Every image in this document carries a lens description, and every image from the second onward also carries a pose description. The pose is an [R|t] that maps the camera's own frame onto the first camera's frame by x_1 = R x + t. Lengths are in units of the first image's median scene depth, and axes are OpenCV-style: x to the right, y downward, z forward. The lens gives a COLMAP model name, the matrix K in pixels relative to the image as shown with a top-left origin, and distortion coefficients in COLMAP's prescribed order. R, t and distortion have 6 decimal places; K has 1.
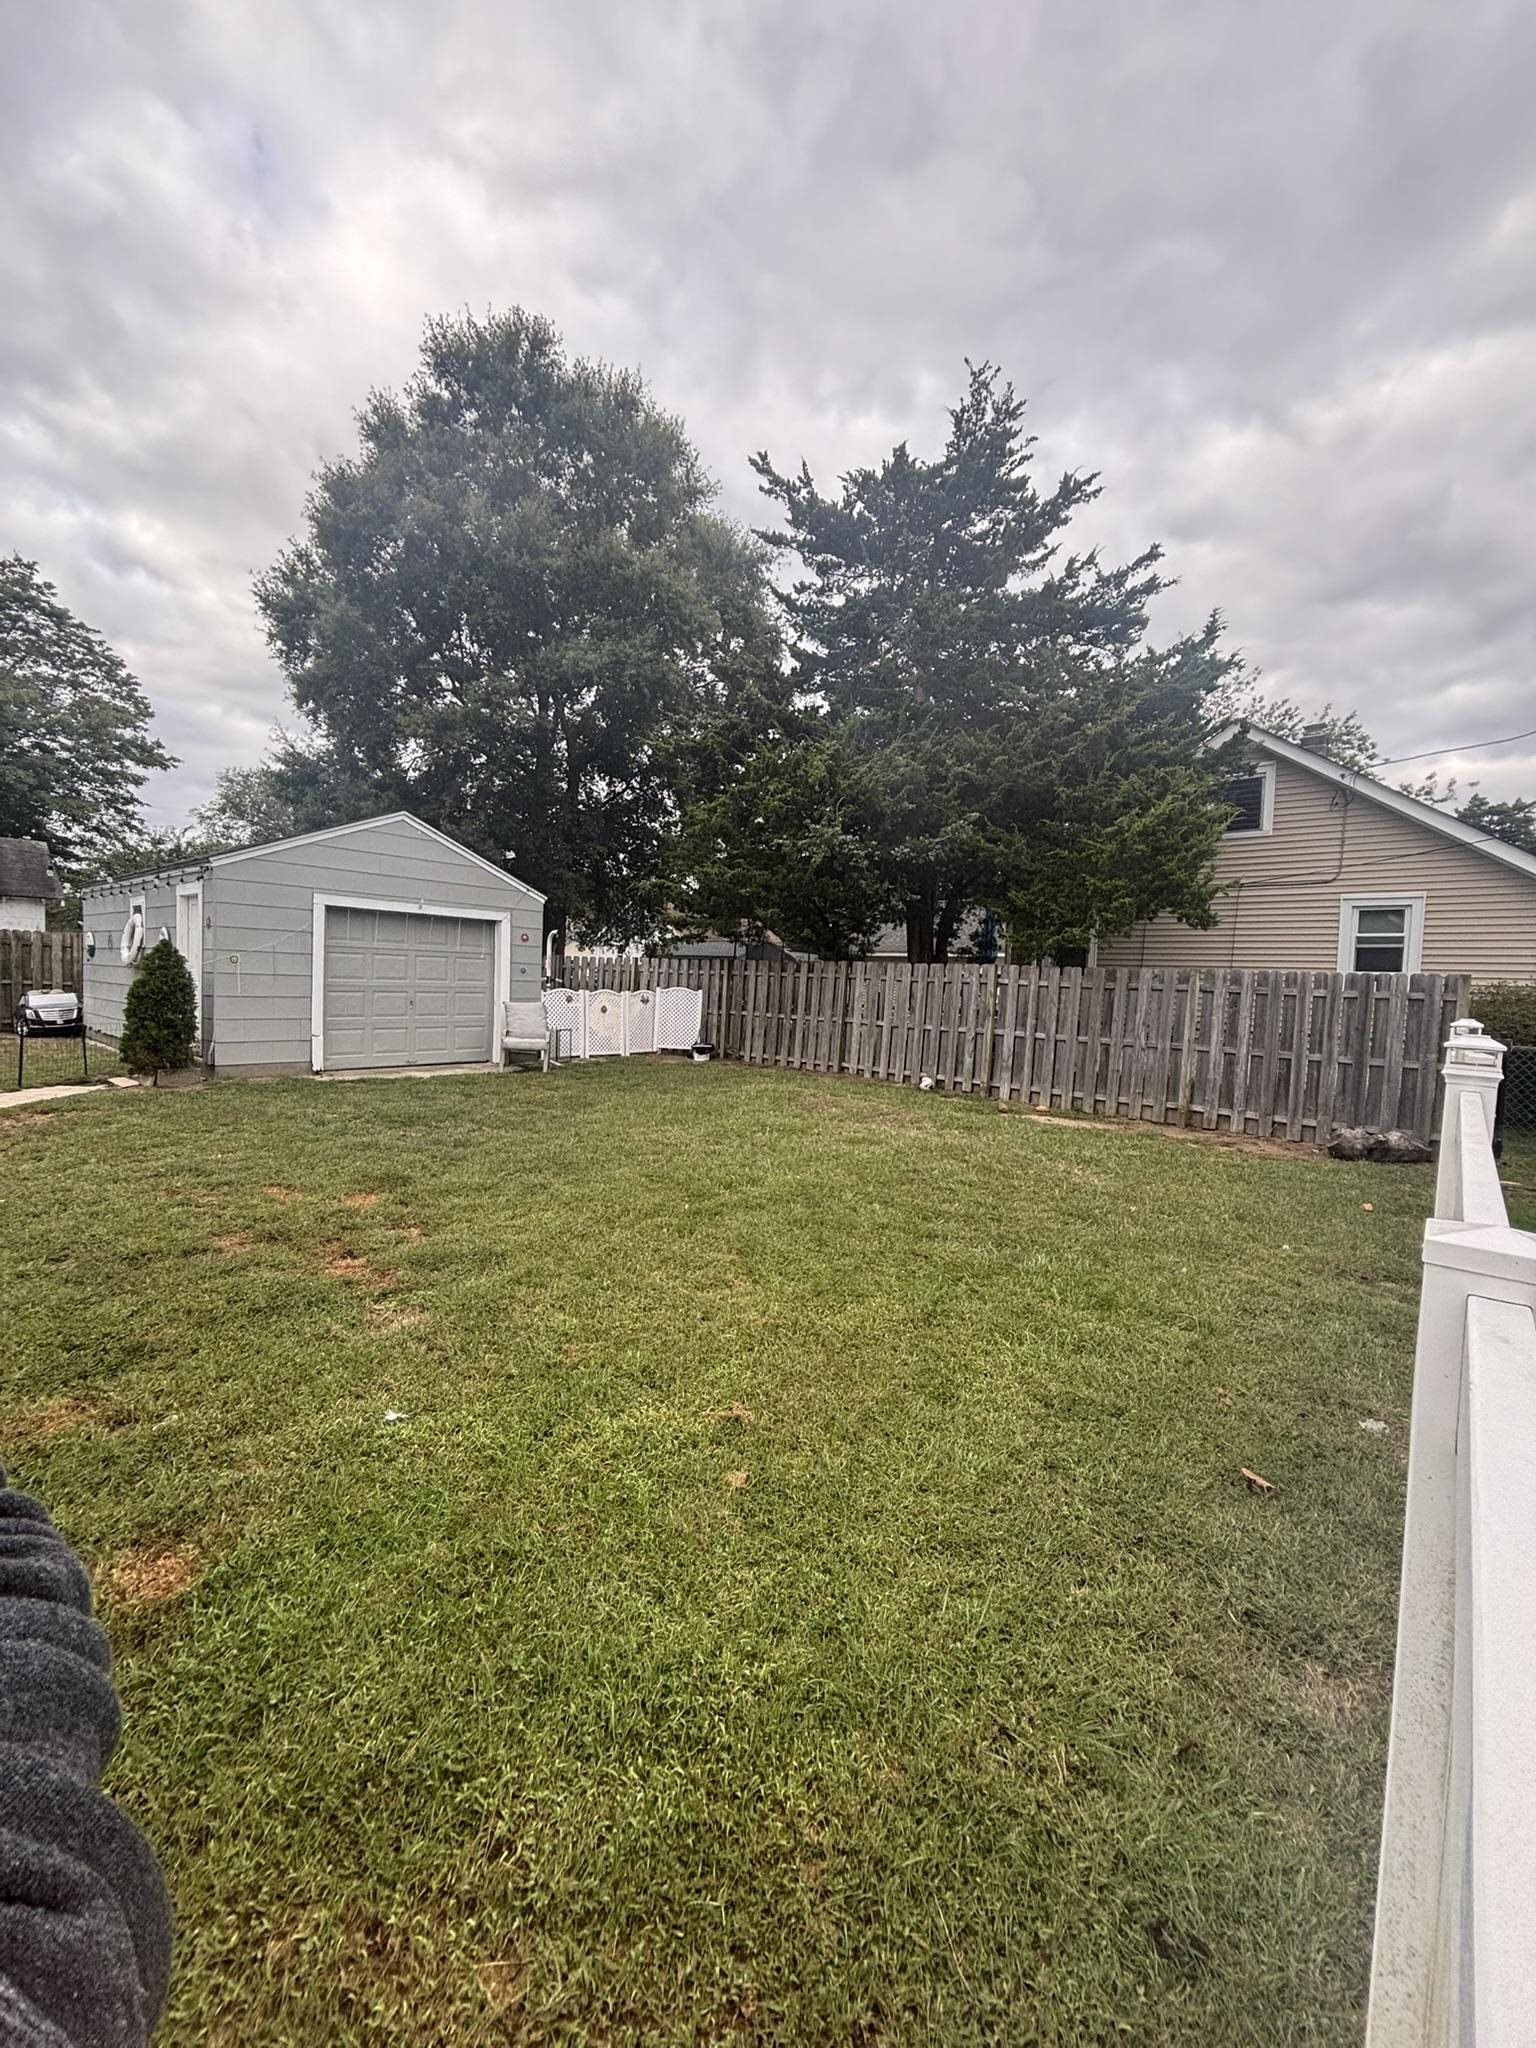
lens RADIAL K [[841.8, 0, 768.0], [0, 841.8, 1024.0], [0, 0, 1]] dist [0.000221, 0.000309]
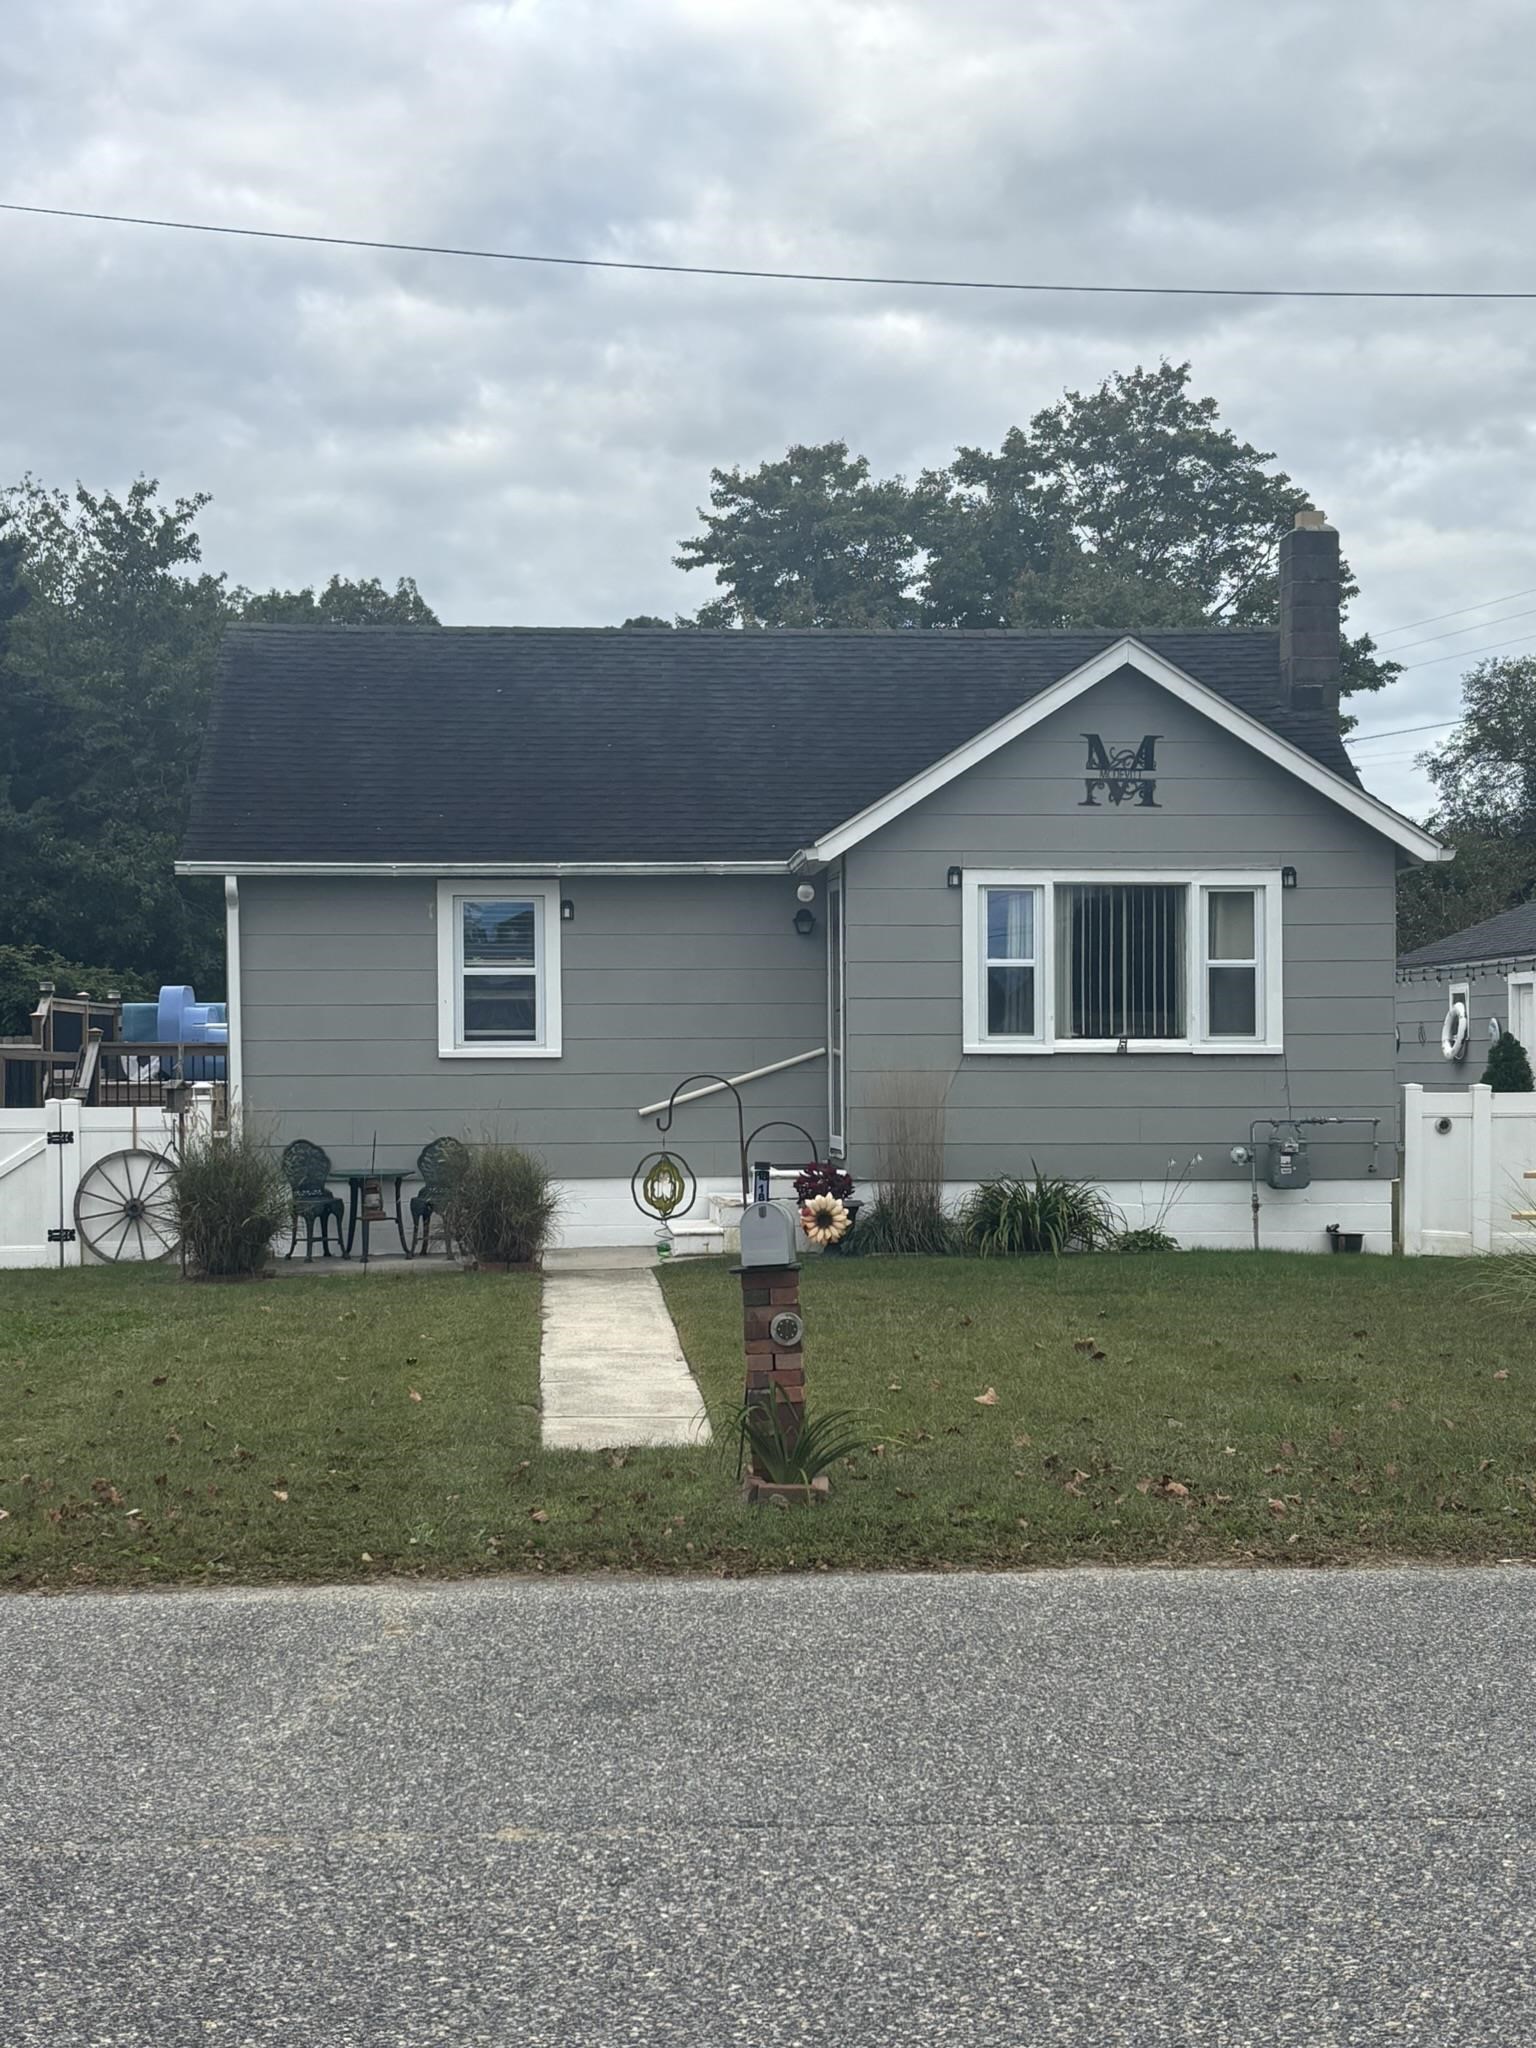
lens RADIAL K [[2900.9, 0, 768.0], [0, 2900.9, 1024.0], [0, 0, 1]] dist [0.201178, -0.953163]
pose [[0.703443, -0.048392, -0.709103, 0.848306], [-0.008338, 0.997049, -0.076314, 0.122265], [0.710703, 0.059595, 0.700963, -1.539397]]
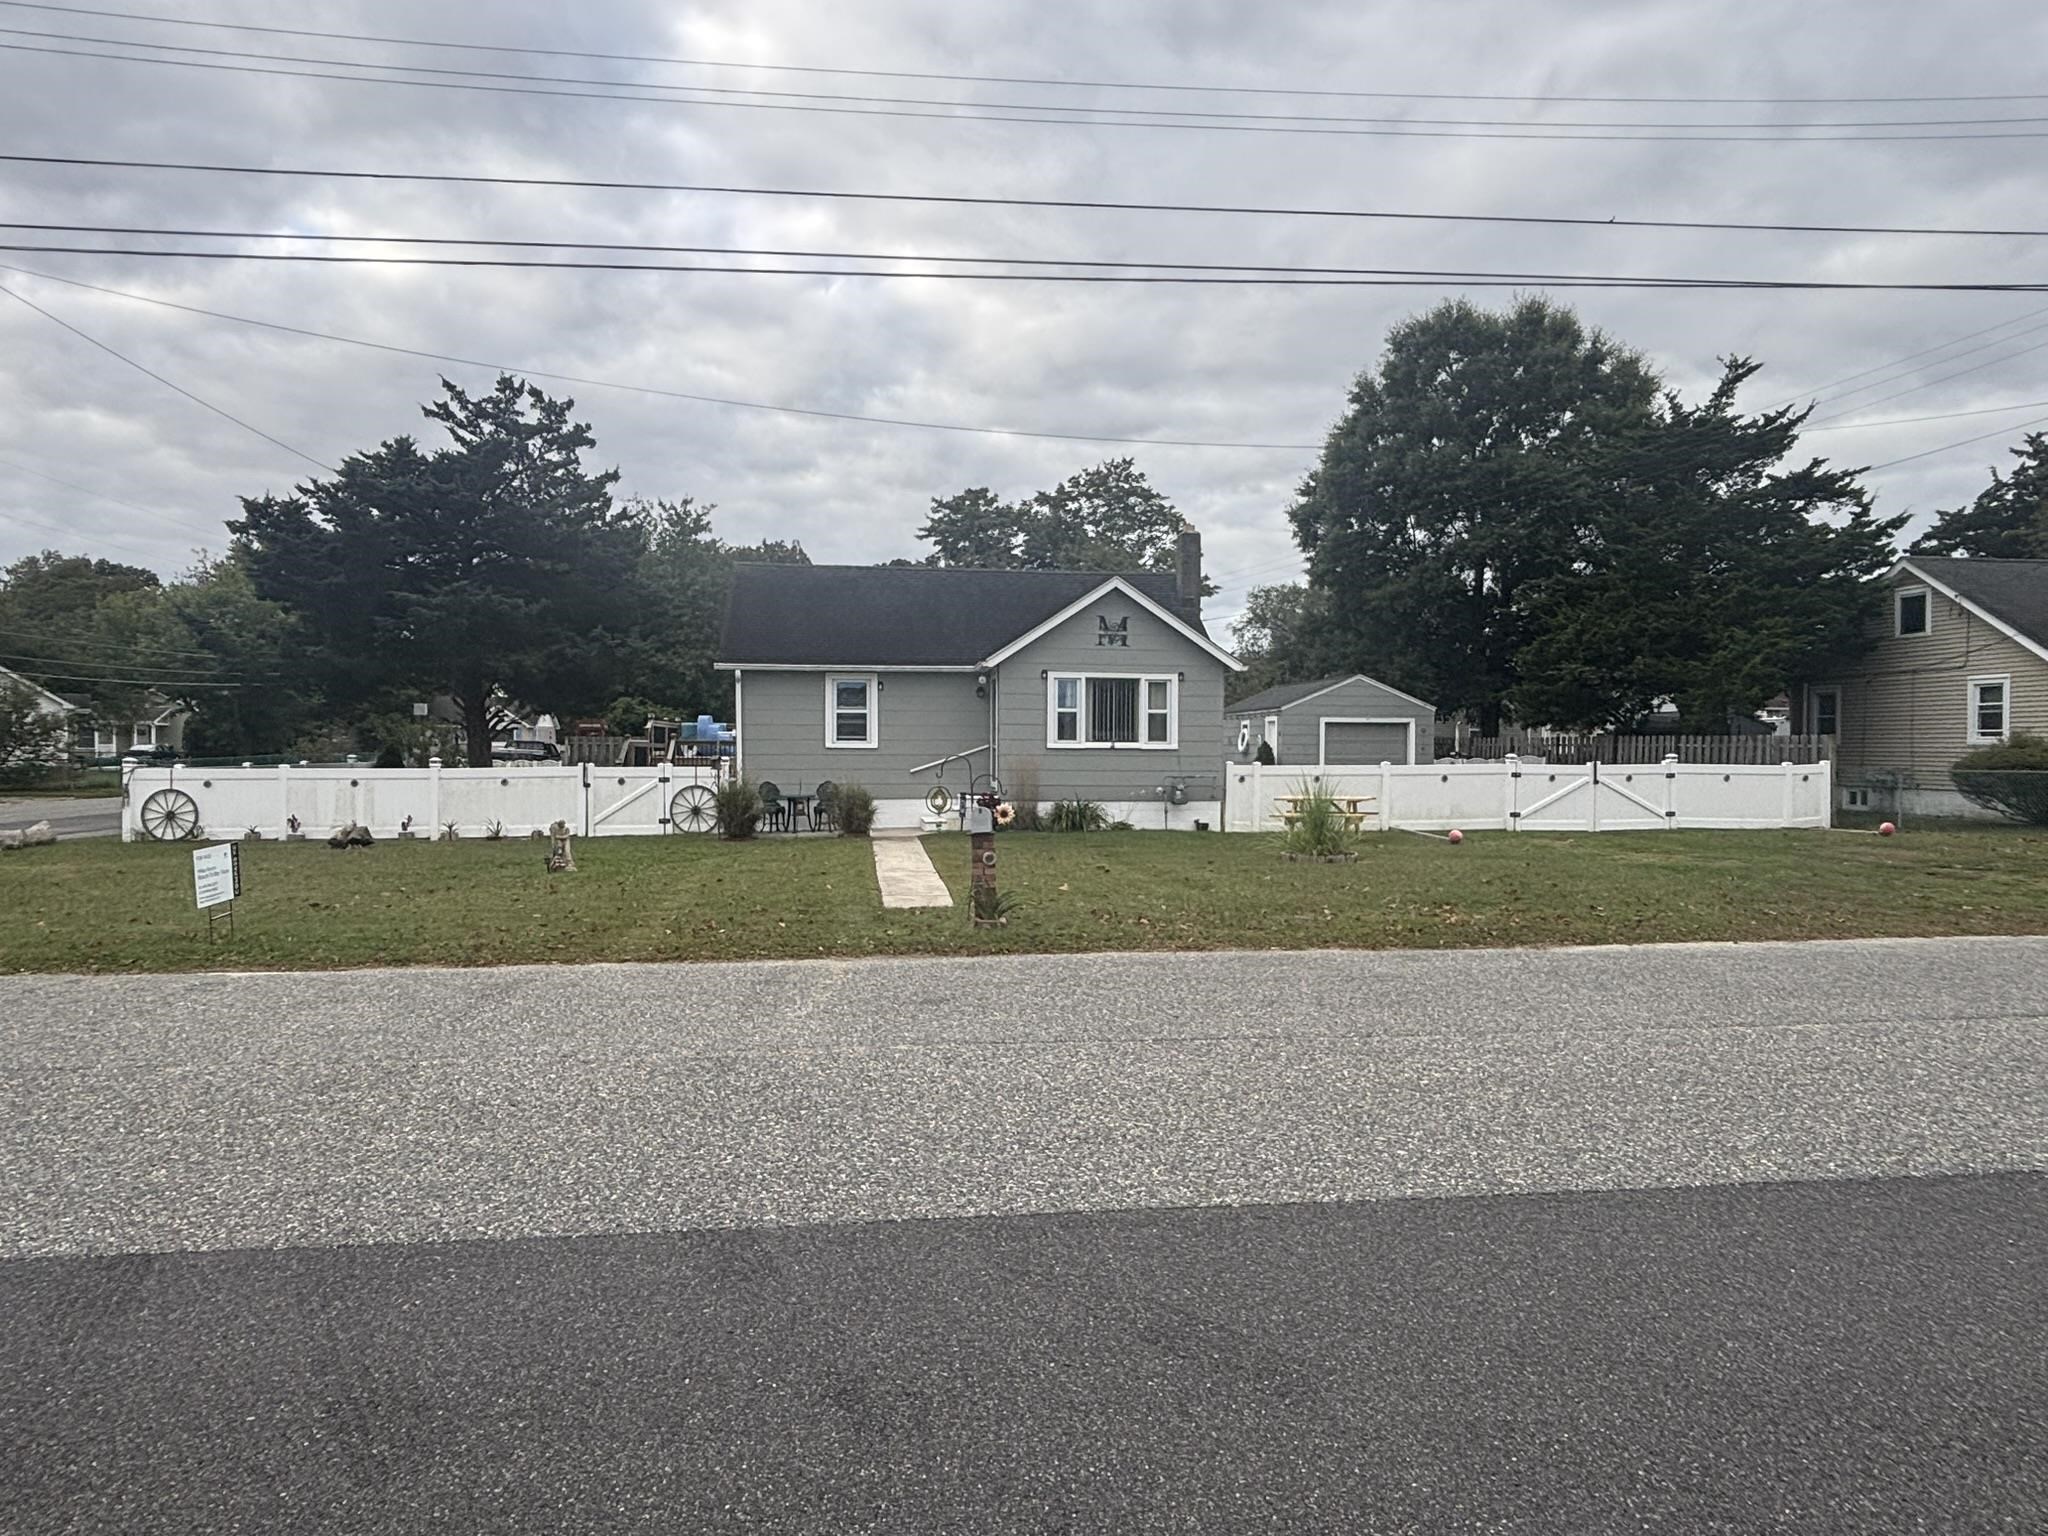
lens RADIAL K [[1261.1, 0, 1032.0], [0, 1261.1, 758.5], [0, 0, 1]] dist [0.001829, 0.000057]
pose [[0.751740, -0.029023, -0.658820, 0.882456], [-0.012878, 0.998195, -0.058667, 0.129985], [0.659333, 0.052587, 0.750009, -1.633201]]
